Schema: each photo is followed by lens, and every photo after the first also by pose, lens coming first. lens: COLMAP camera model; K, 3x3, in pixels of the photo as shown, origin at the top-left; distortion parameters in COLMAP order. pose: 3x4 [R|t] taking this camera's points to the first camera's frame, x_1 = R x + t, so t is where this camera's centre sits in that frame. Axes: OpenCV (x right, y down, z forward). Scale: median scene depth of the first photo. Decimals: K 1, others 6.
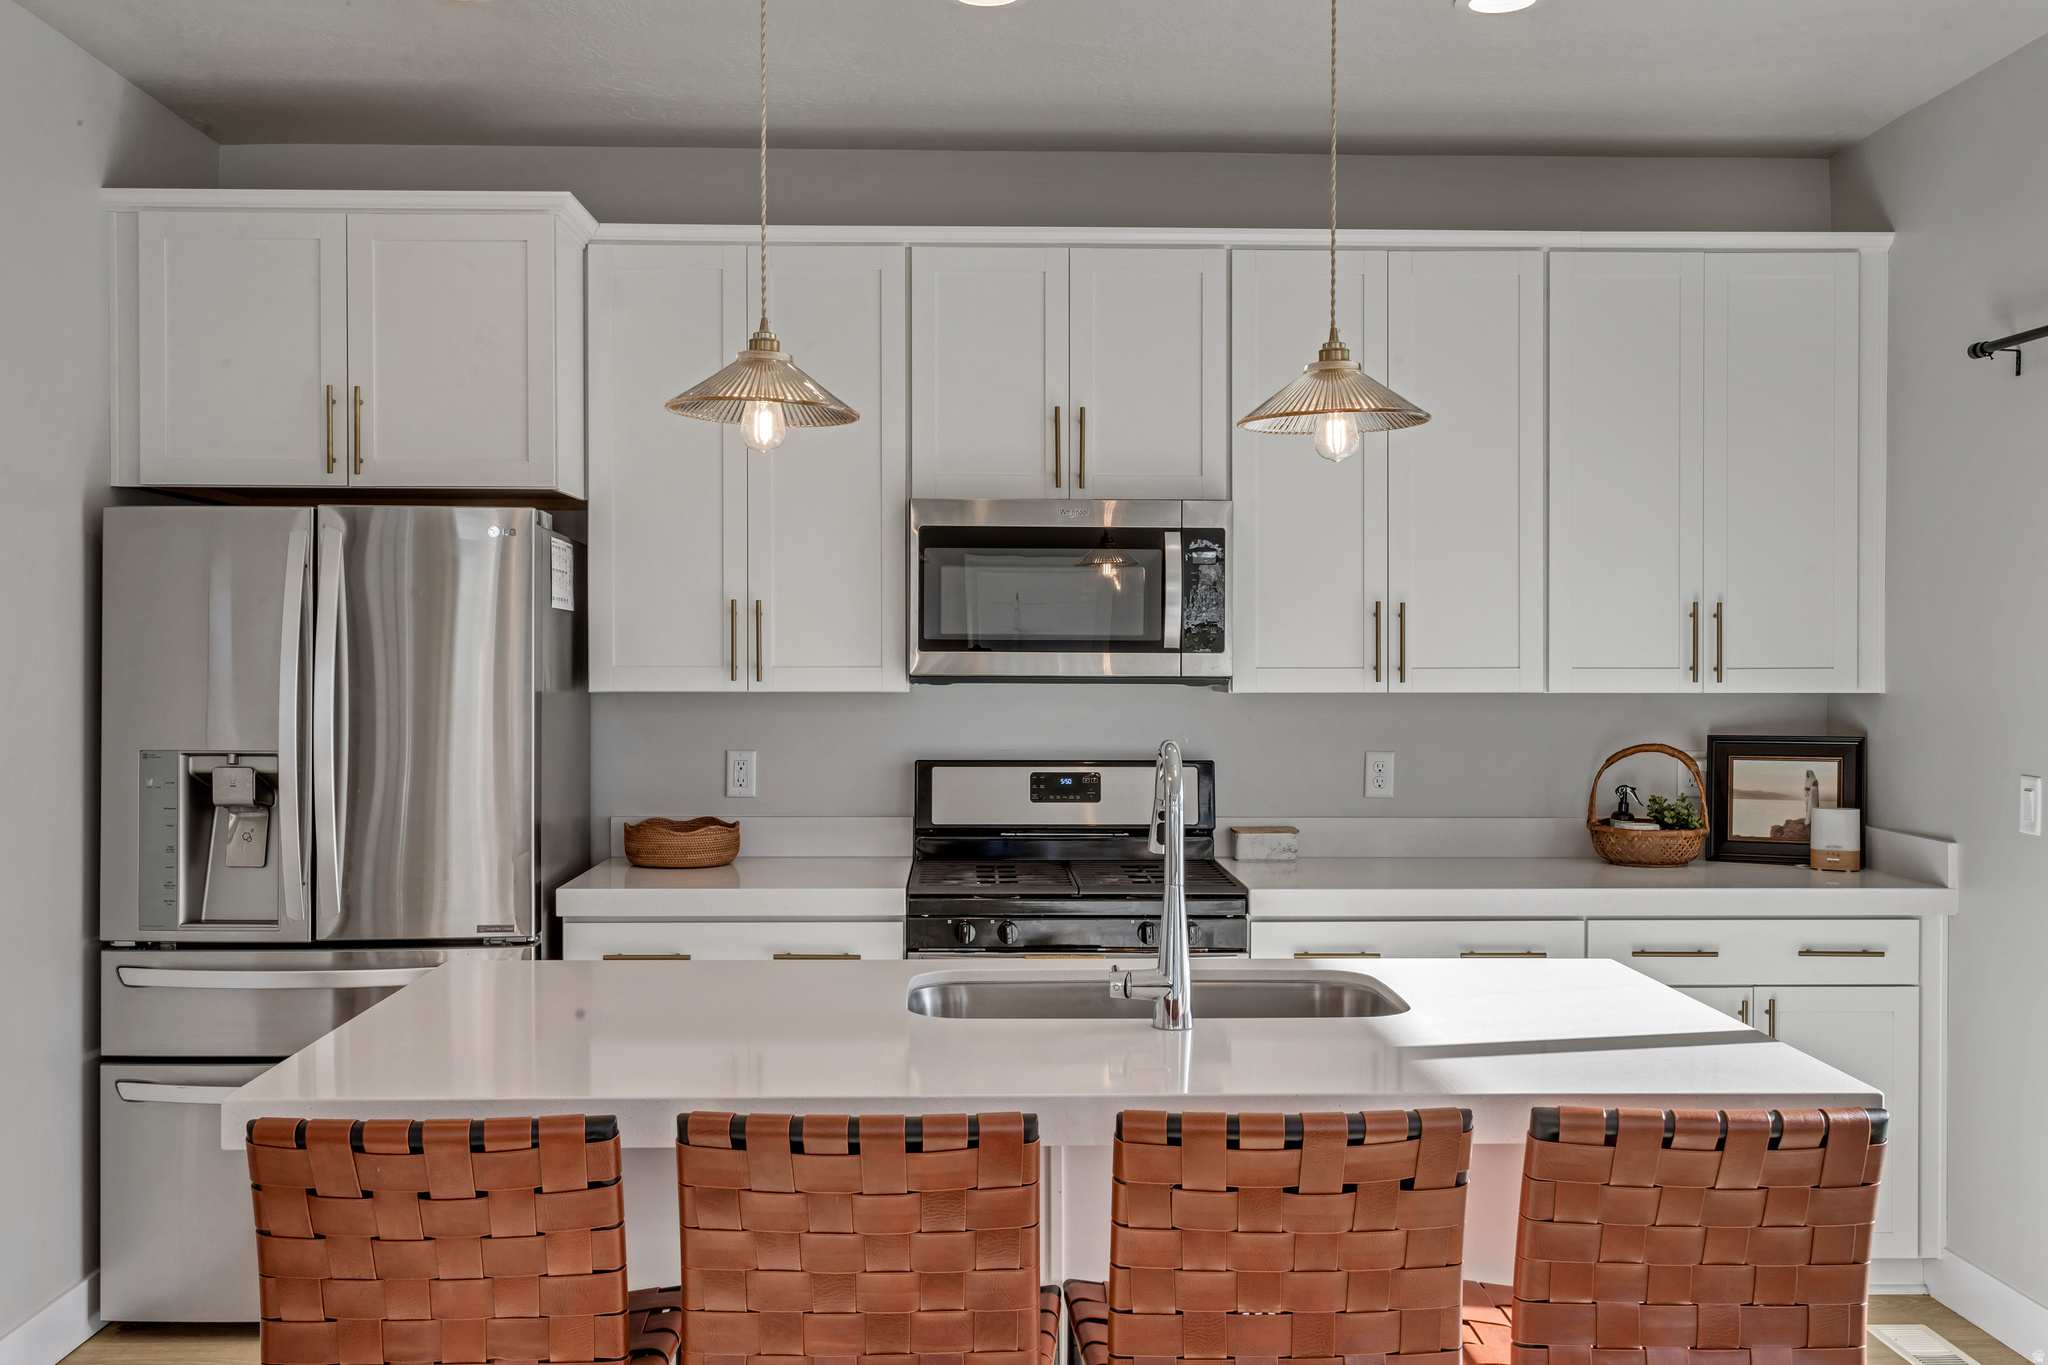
lens RADIAL K [[1905.6, 0, 1019.0], [0, 1905.6, 691.1], [0, 0, 1]] dist [0.008307, 0.000000]
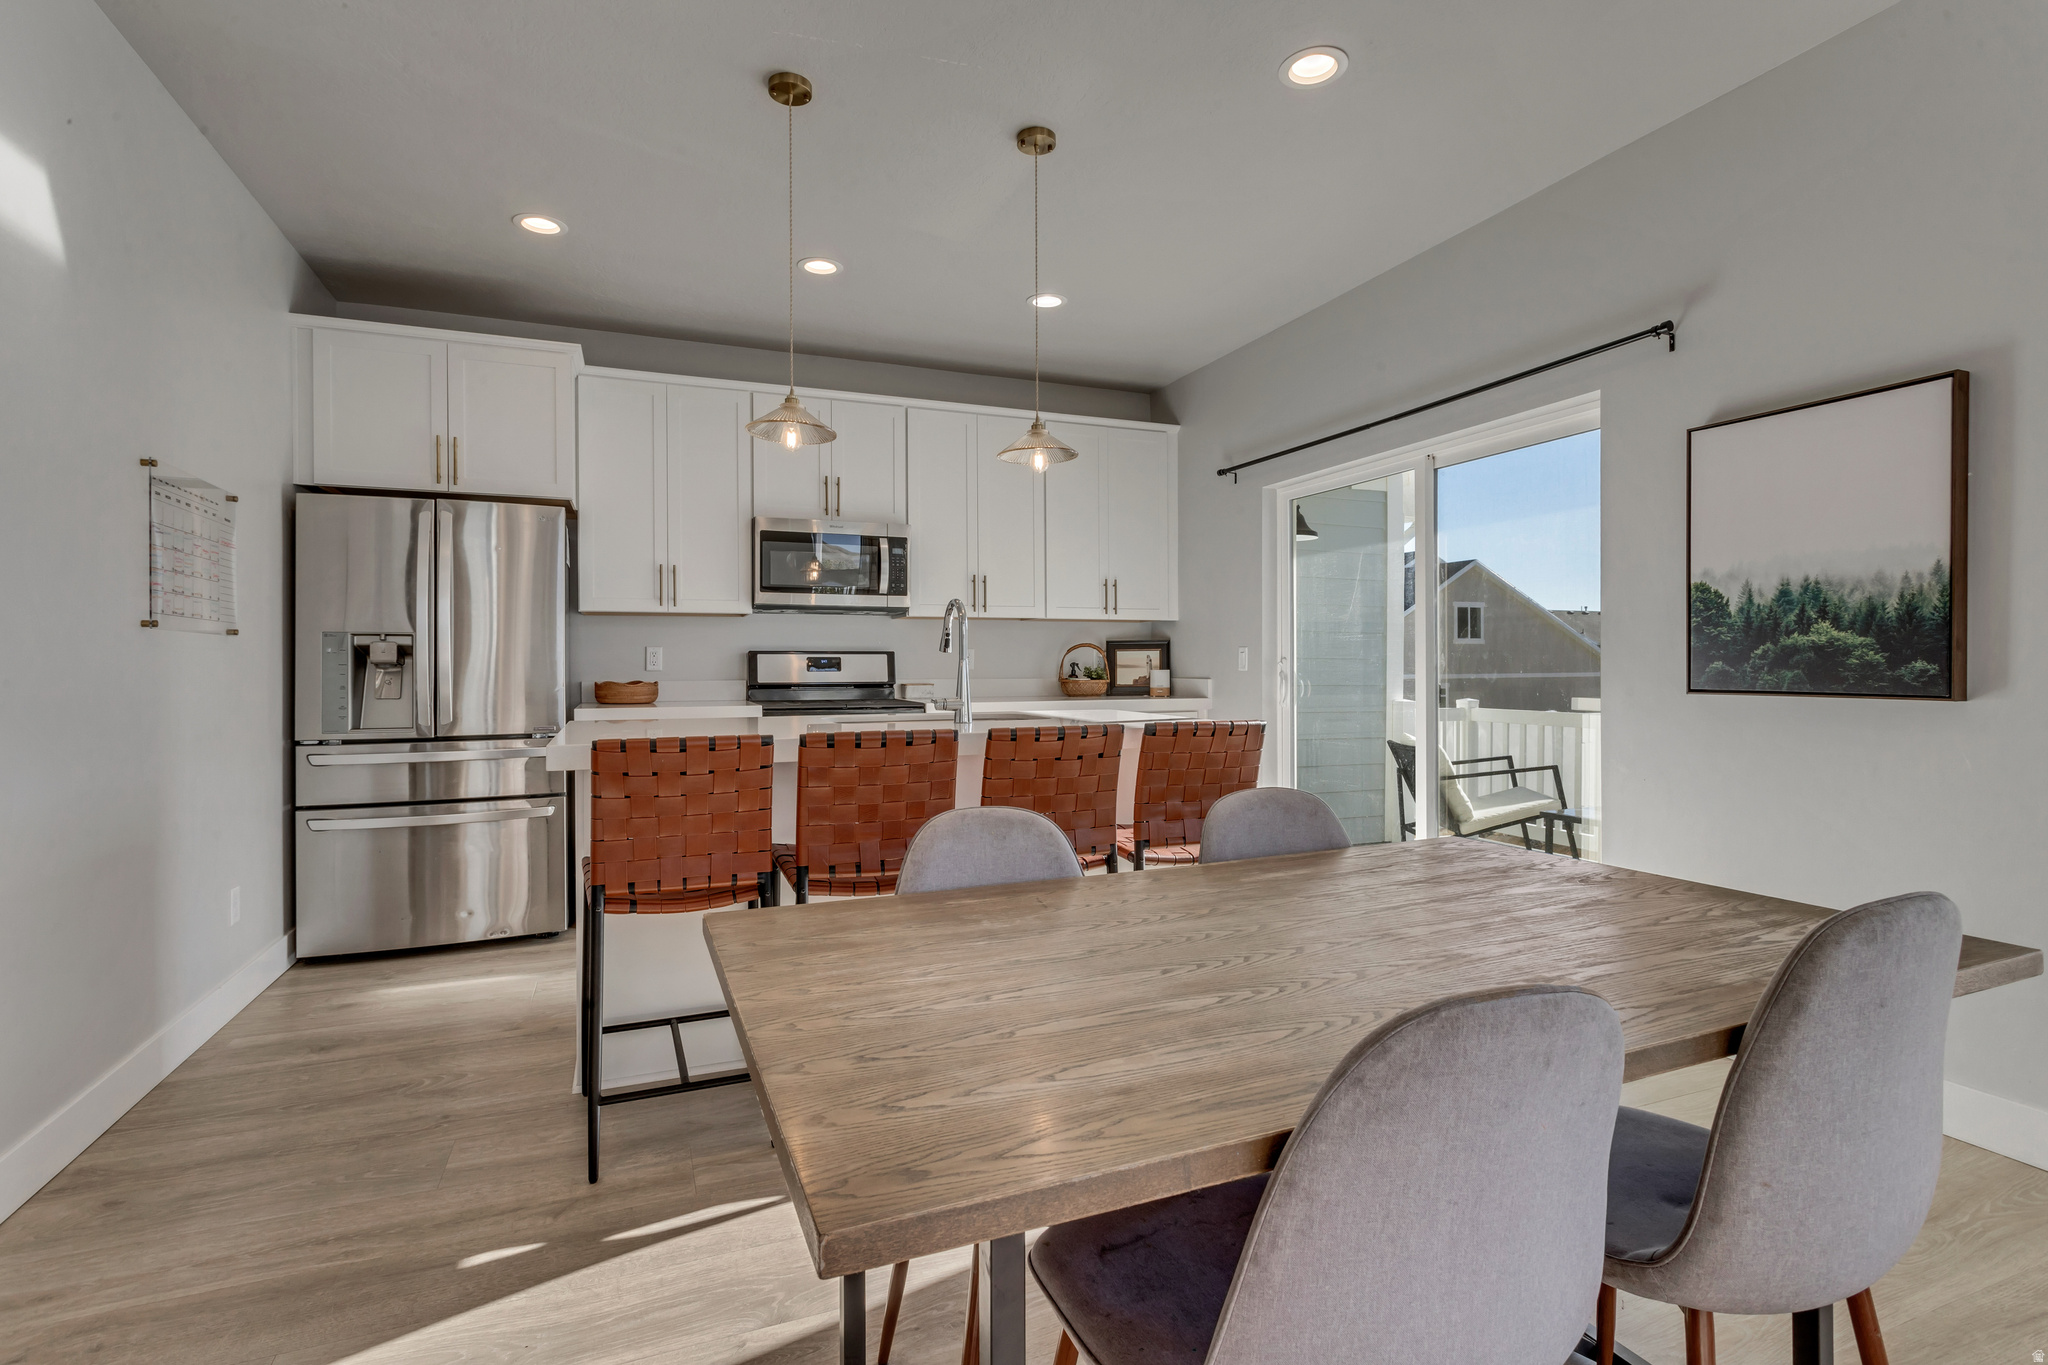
lens RADIAL K [[984.4, 0, 1019.3], [0, 984.4, 673.1], [0, 0, 1]] dist [0.001706, 0.001425]
pose [[0.937630, -0.006807, 0.347567, -0.158036], [0.010195, 0.999917, -0.007919, 0.076059], [-0.347484, 0.010969, 0.937622, -0.072937]]
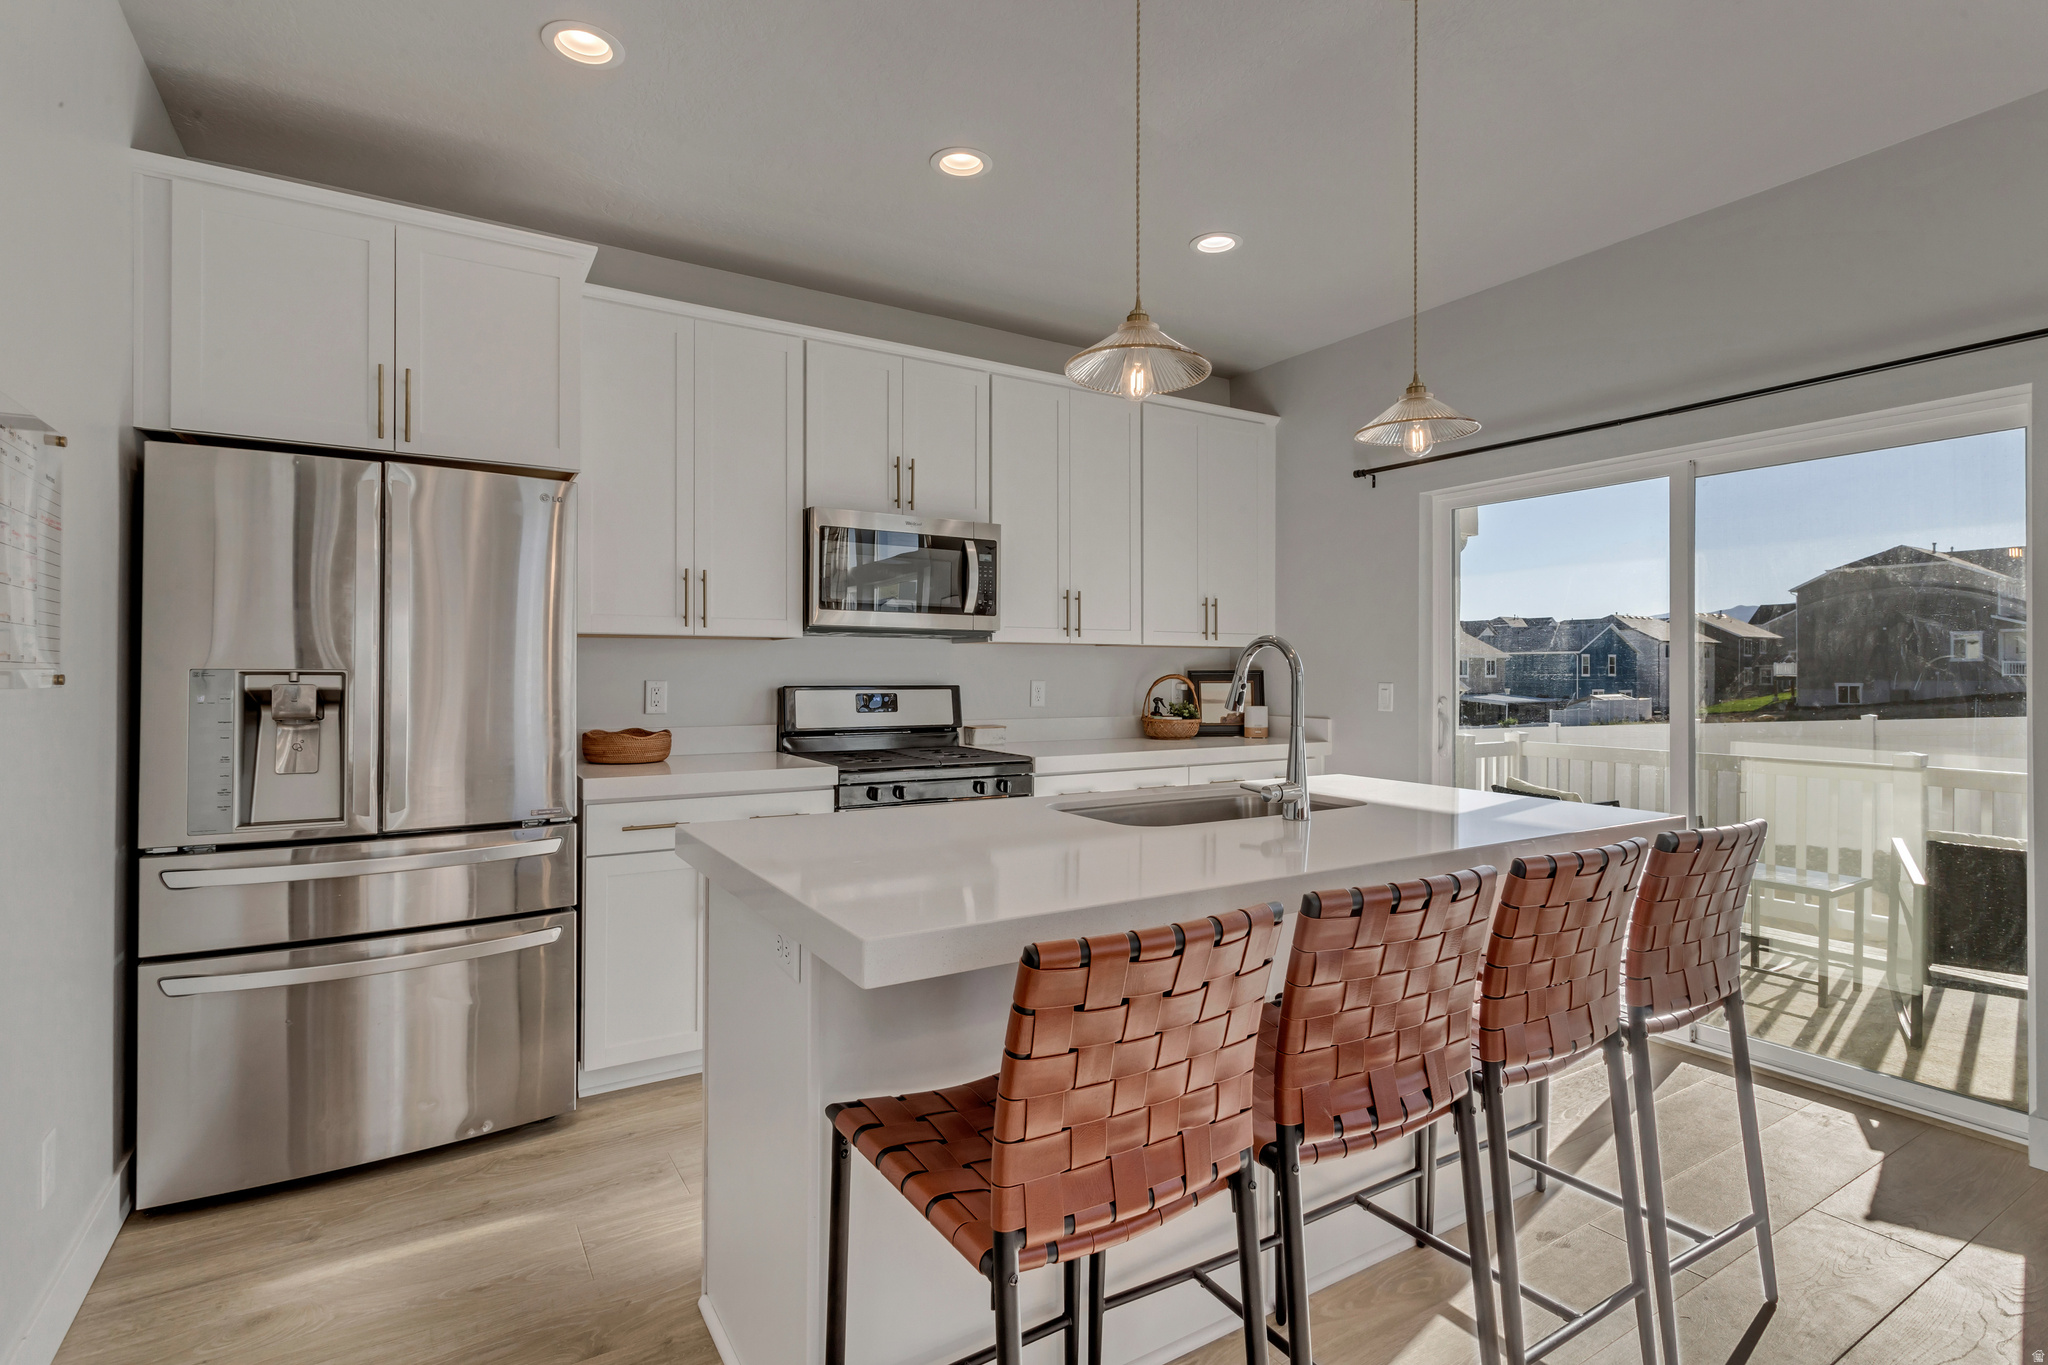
lens RADIAL K [[984.4, 0, 1009.4], [0, 984.4, 670.0], [0, 0, 1]] dist [0.001706, 0.001425]
pose [[0.866154, 0.001944, 0.499773, -0.308502], [0.006283, 0.999871, -0.014778, 0.038971], [-0.499737, 0.015939, 0.866030, 0.258361]]
